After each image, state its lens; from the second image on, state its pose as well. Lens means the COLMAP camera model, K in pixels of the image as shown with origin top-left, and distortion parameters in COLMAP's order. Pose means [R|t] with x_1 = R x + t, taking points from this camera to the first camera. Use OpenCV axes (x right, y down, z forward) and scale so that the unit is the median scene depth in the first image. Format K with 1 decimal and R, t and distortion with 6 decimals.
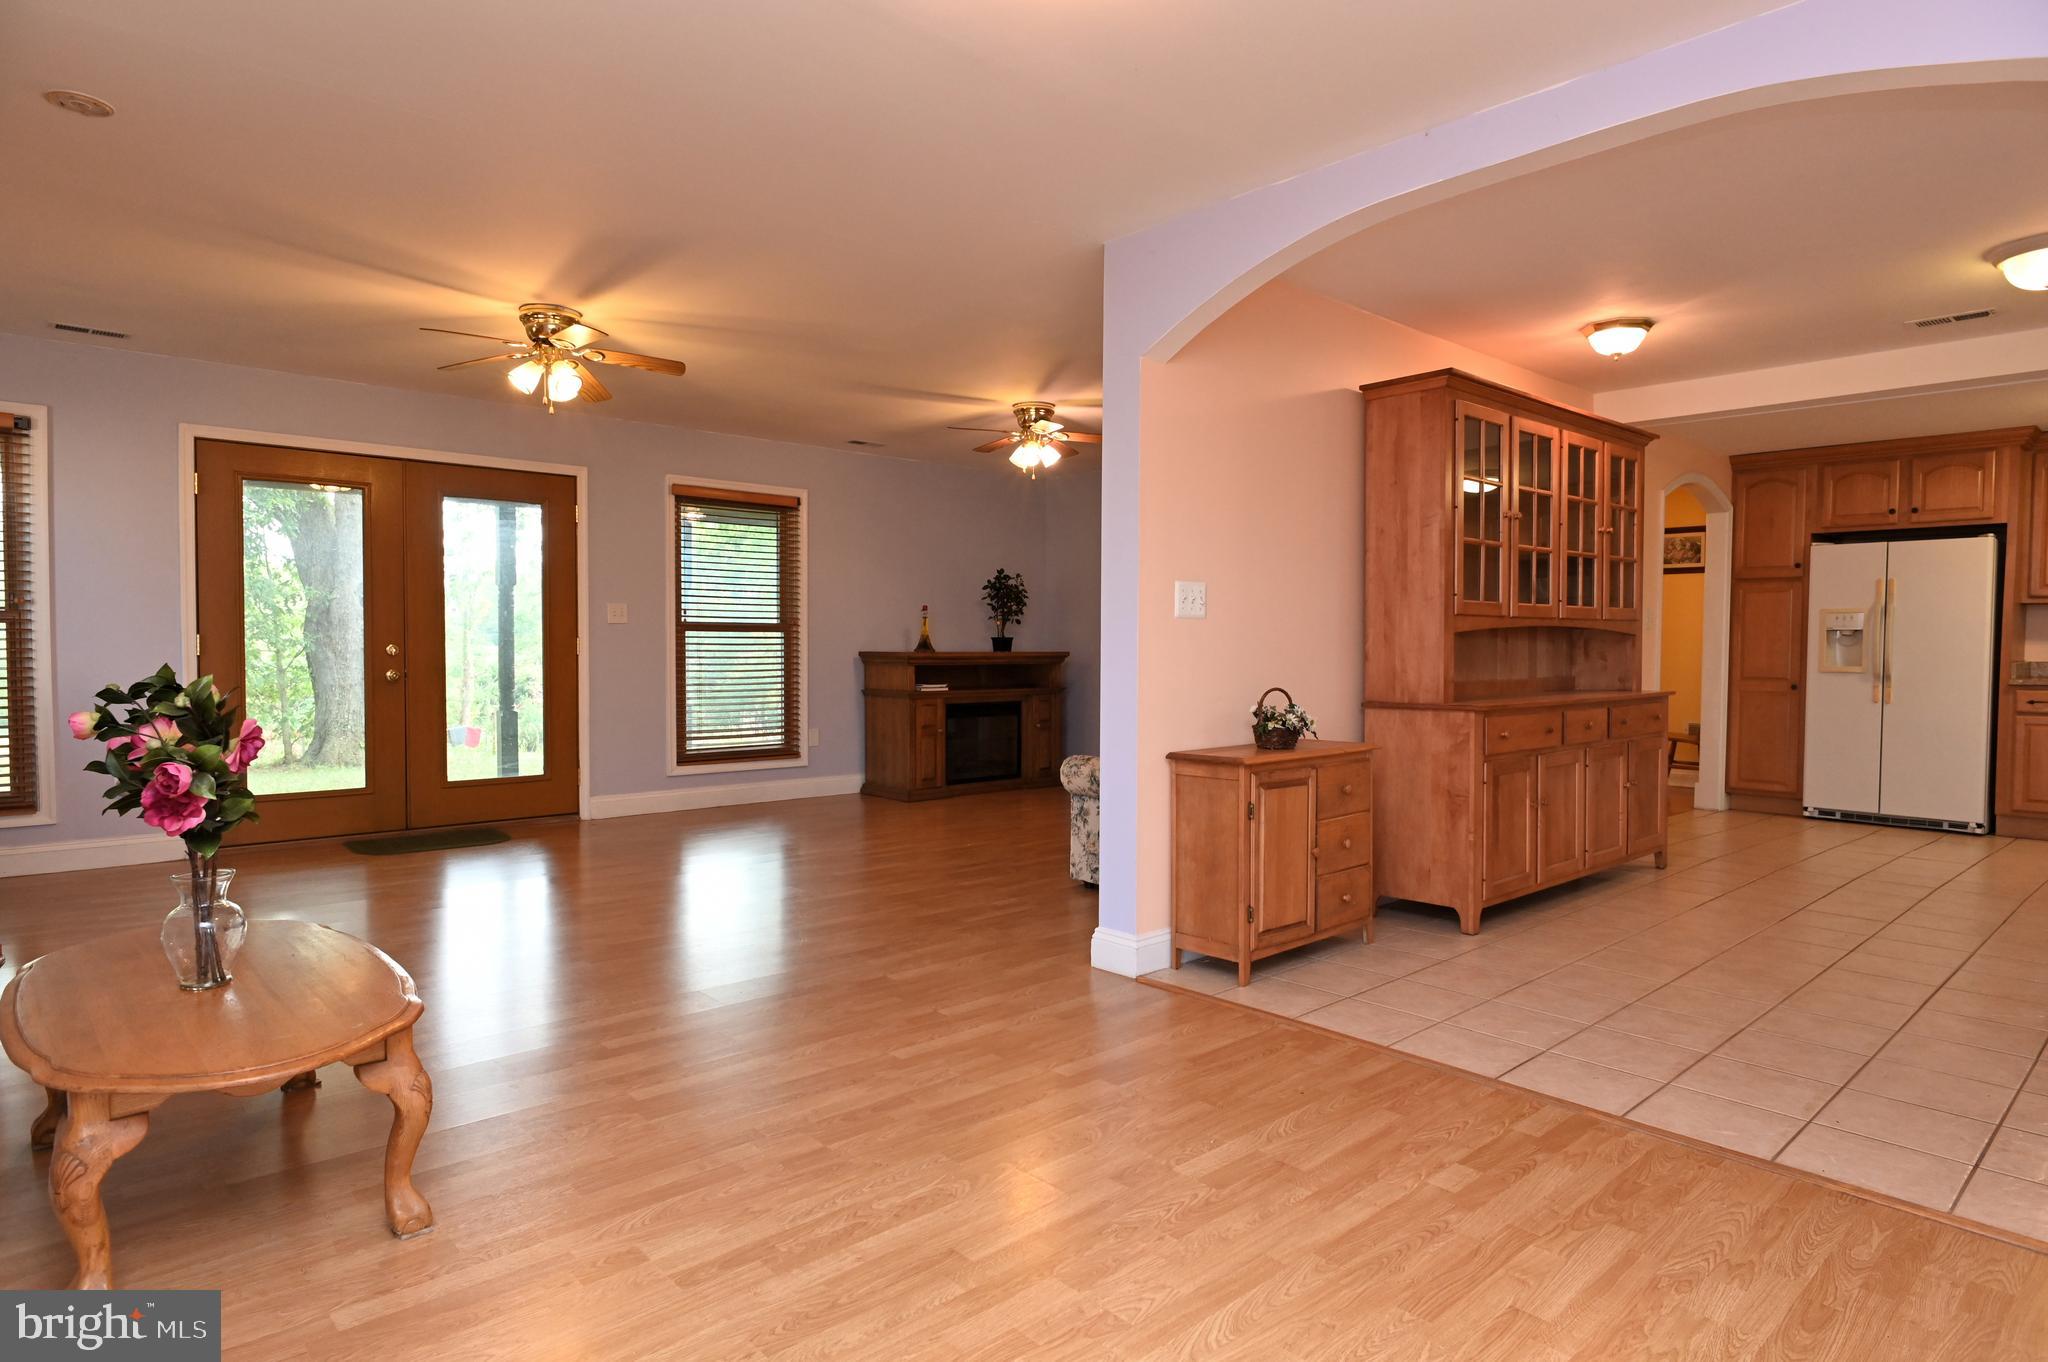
lens RADIAL K [[1133.9, 0, 1028.0], [0, 1133.9, 676.6], [0, 0, 1]] dist [-0.002849, -0.001533]
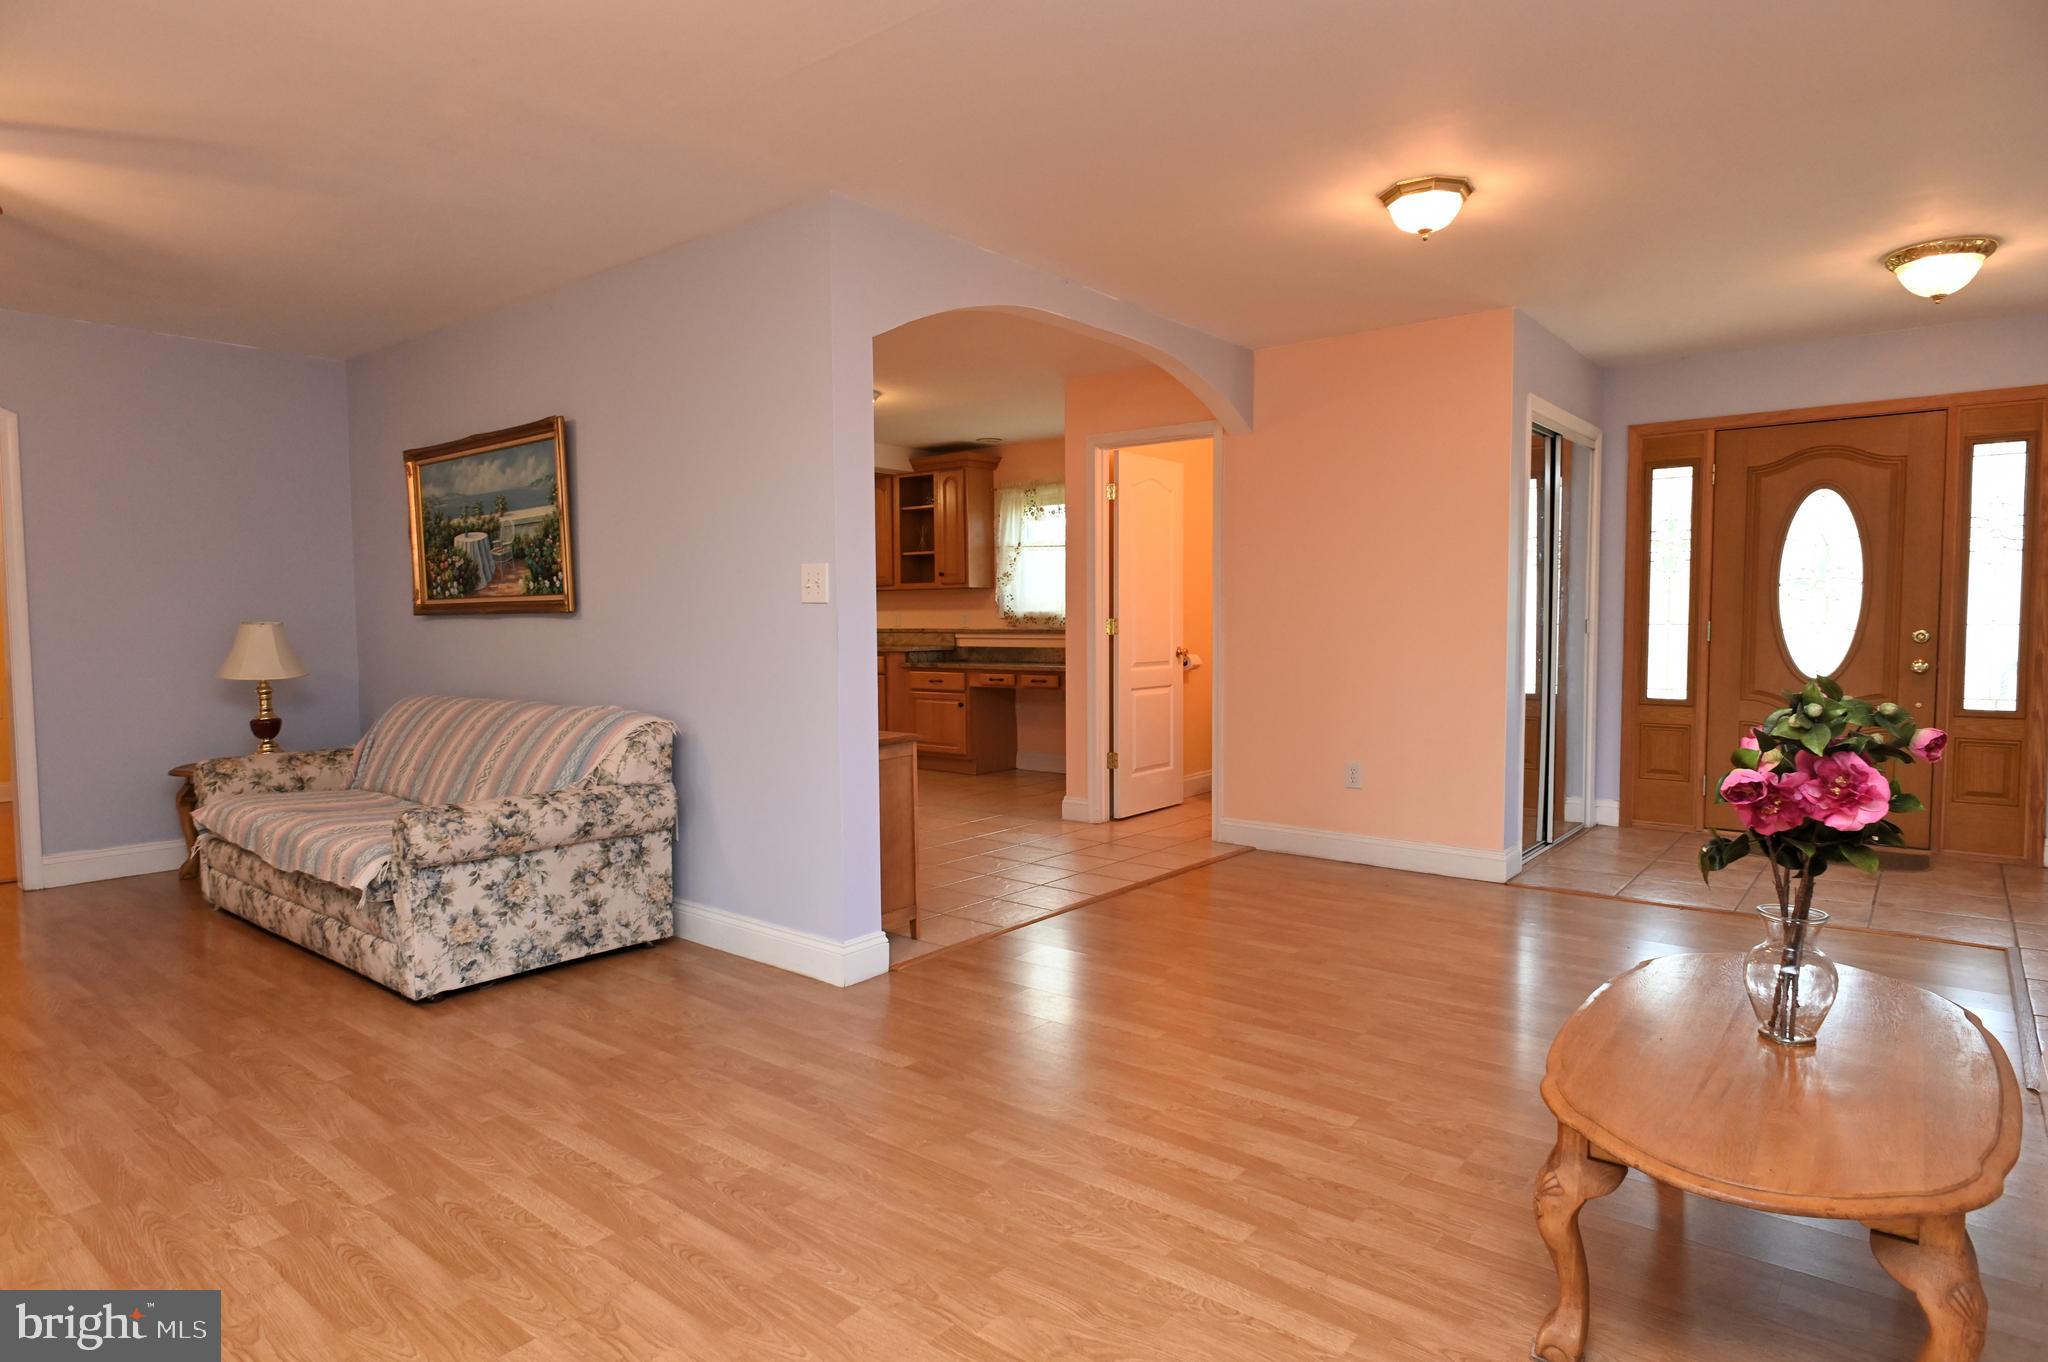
lens RADIAL K [[1133.9, 0, 1023.9], [0, 1133.9, 684.6], [0, 0, 1]] dist [-0.002849, -0.001533]
pose [[-0.155009, -0.056901, 0.986273, -0.970107], [0.034661, 0.997412, 0.062992, -0.046535], [-0.987305, 0.043950, -0.152635, 1.120475]]
